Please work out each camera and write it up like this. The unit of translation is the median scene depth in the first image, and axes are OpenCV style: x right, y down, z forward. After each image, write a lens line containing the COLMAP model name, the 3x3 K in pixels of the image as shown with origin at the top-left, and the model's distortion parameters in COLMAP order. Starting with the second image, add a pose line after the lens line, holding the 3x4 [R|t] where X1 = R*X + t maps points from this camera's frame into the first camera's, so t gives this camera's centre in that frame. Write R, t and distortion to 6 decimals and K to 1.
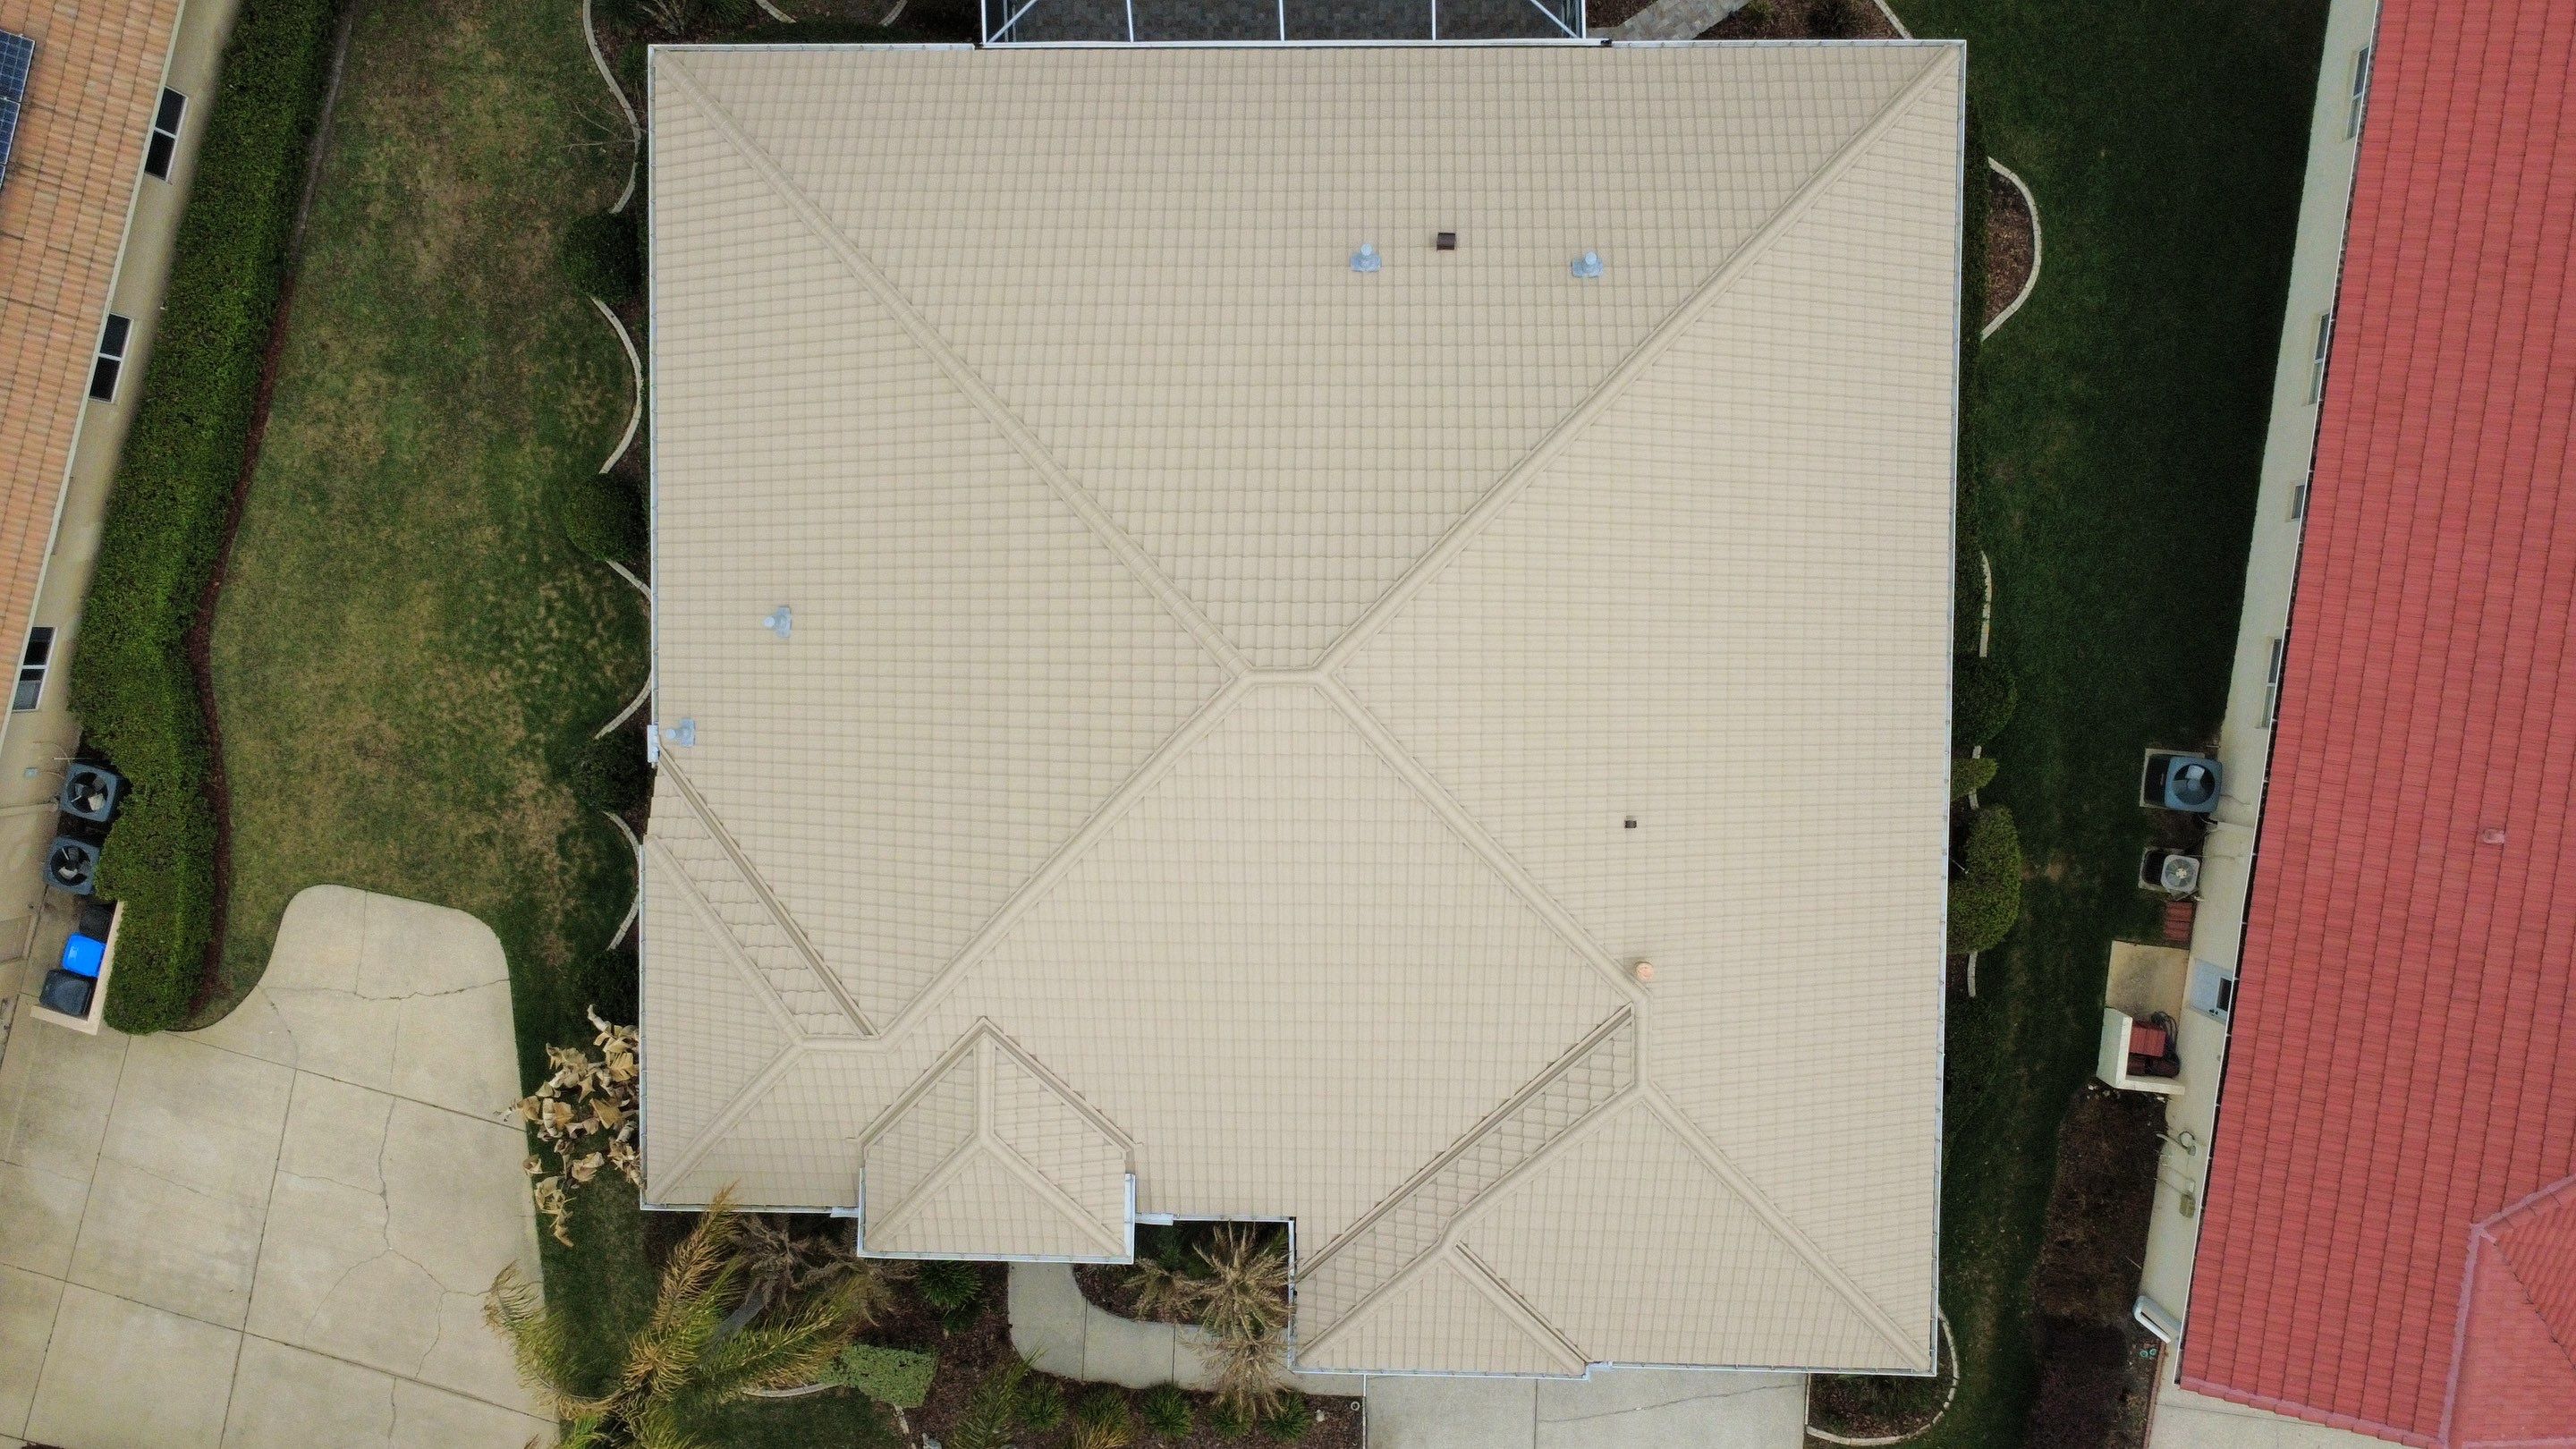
lens RADIAL K [[1872.7, 0, 1287.5], [0, 1872.7, 719.6], [0, 0, 1]] dist [-0.000256, 0.003433]
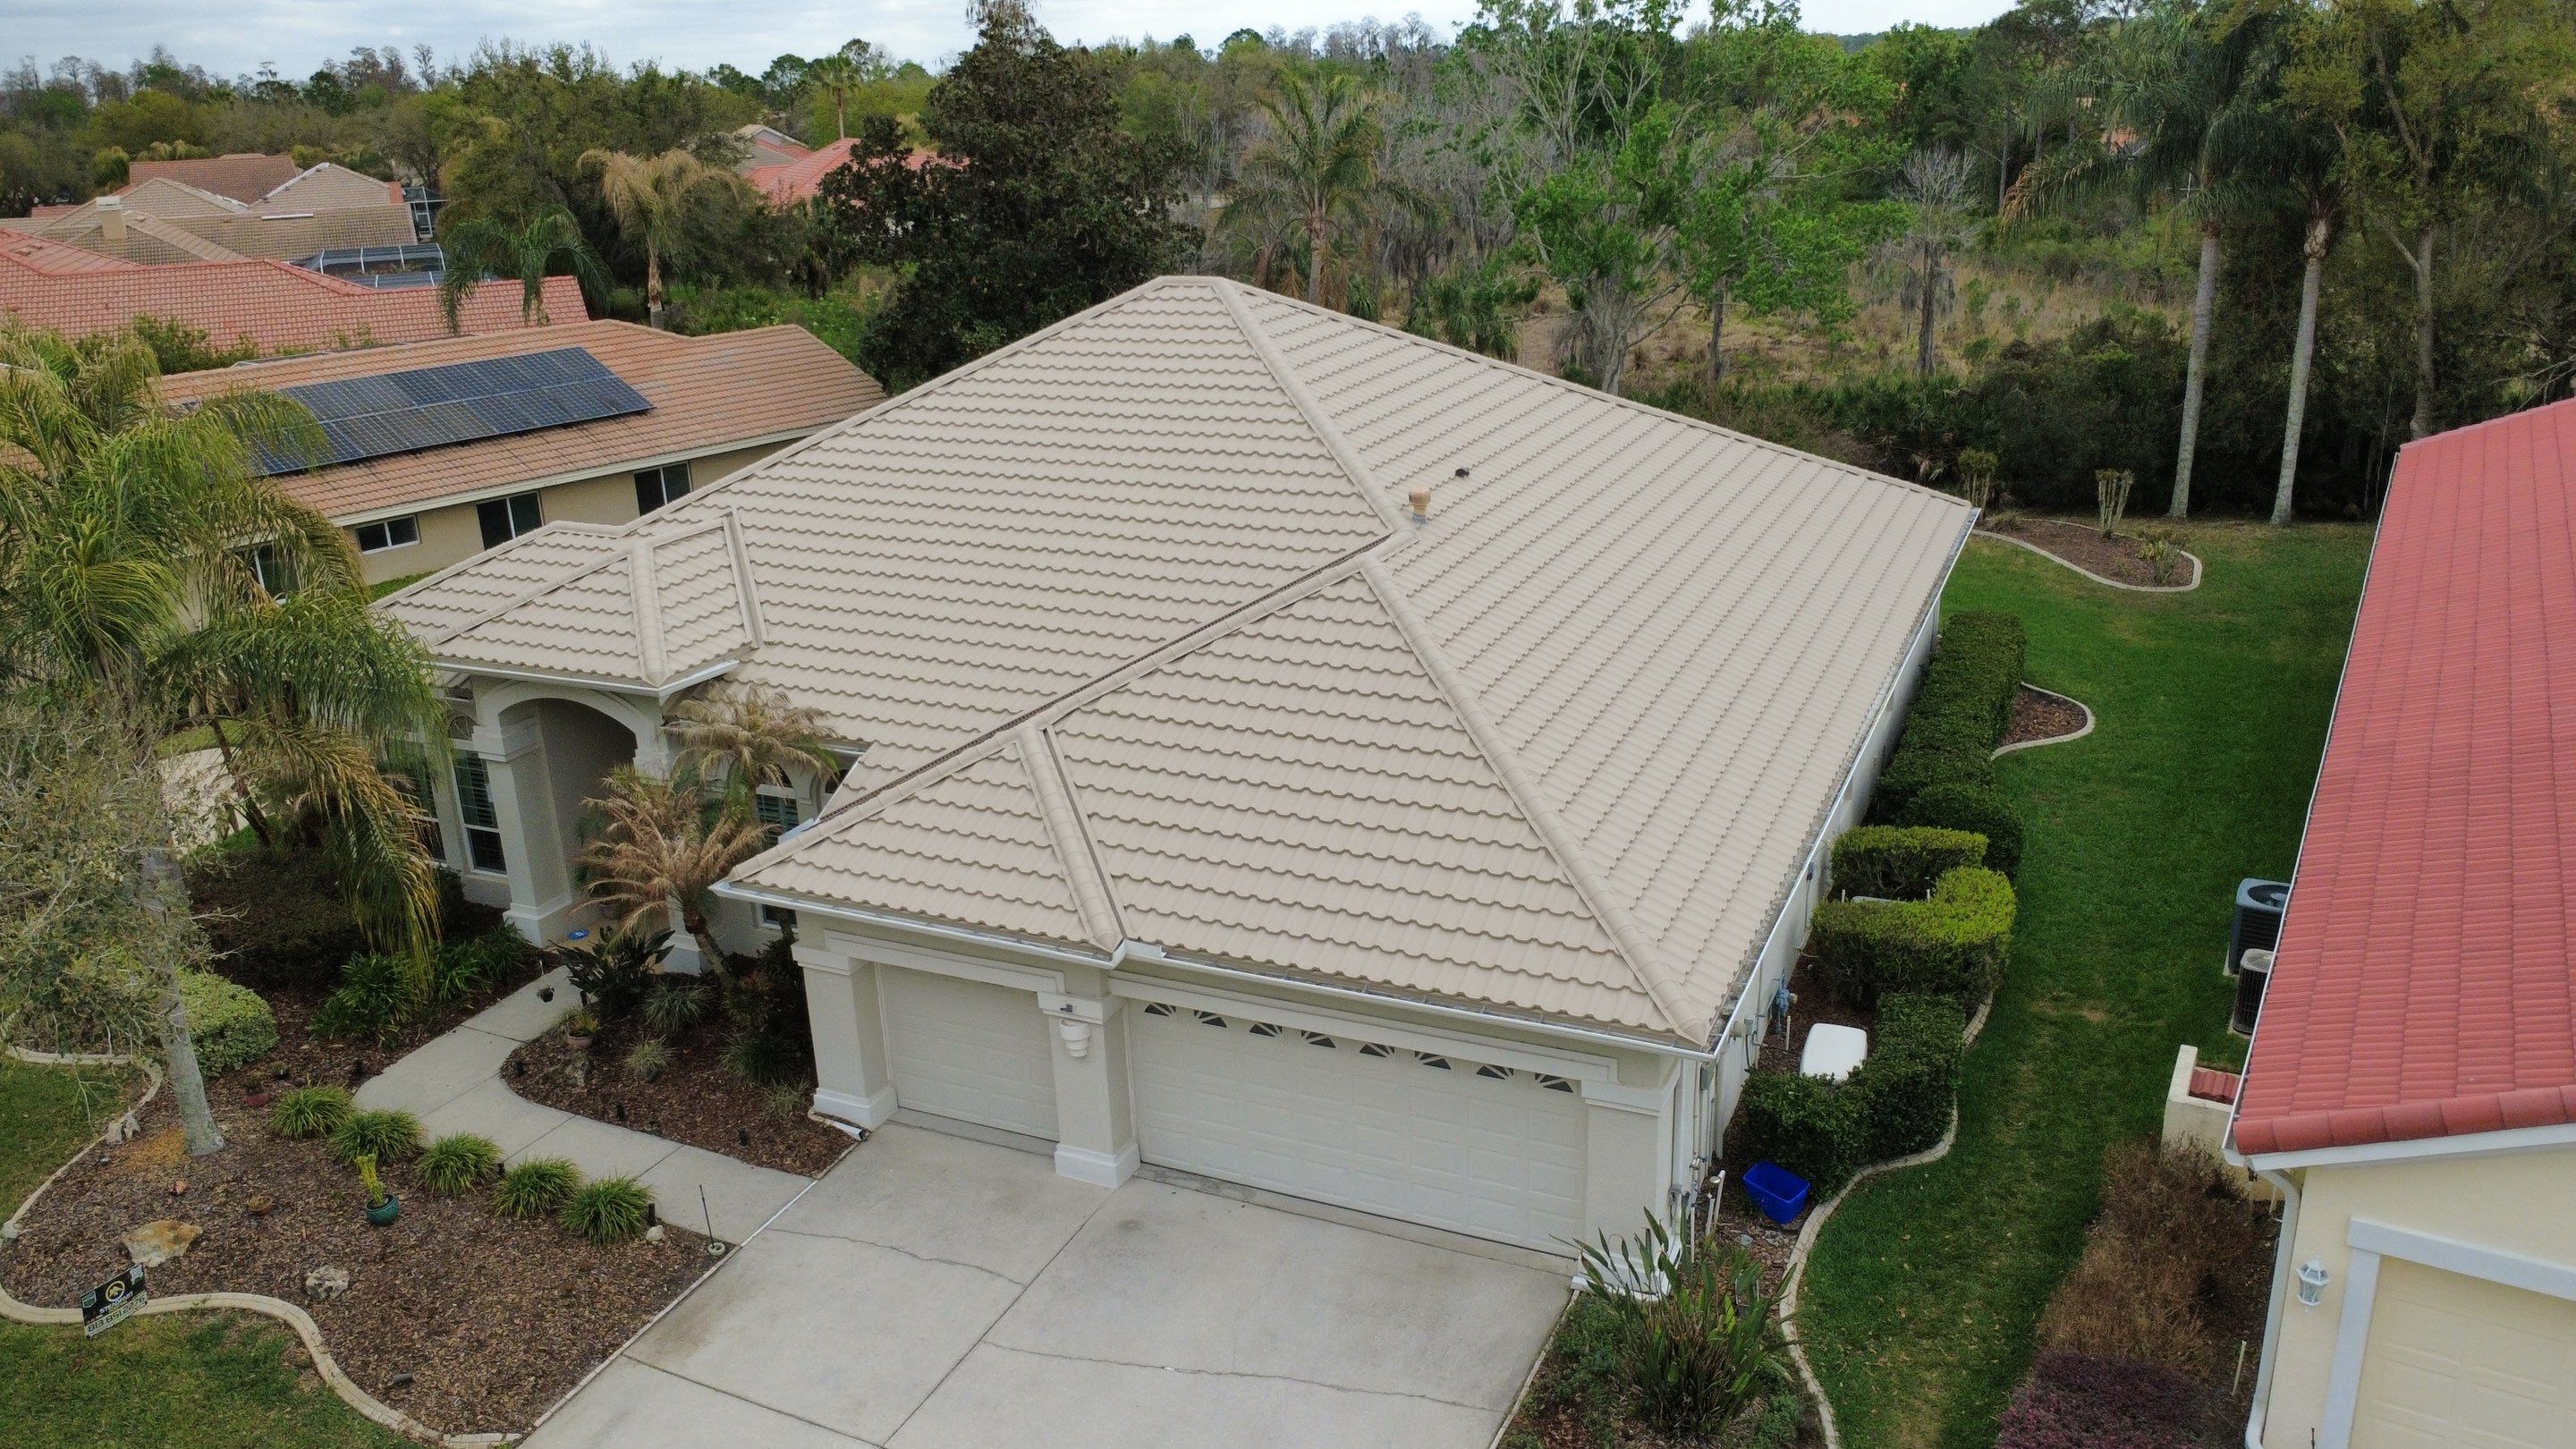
lens RADIAL K [[1872.7, 0, 1286.0], [0, 1872.7, 728.0], [0, 0, 1]] dist [-0.000256, 0.003433]
pose [[0.911187, 0.137057, -0.388528, 0.400389], [-0.411836, 0.276943, -0.868155, 0.767452], [-0.011387, 0.951062, 0.308792, 0.711771]]
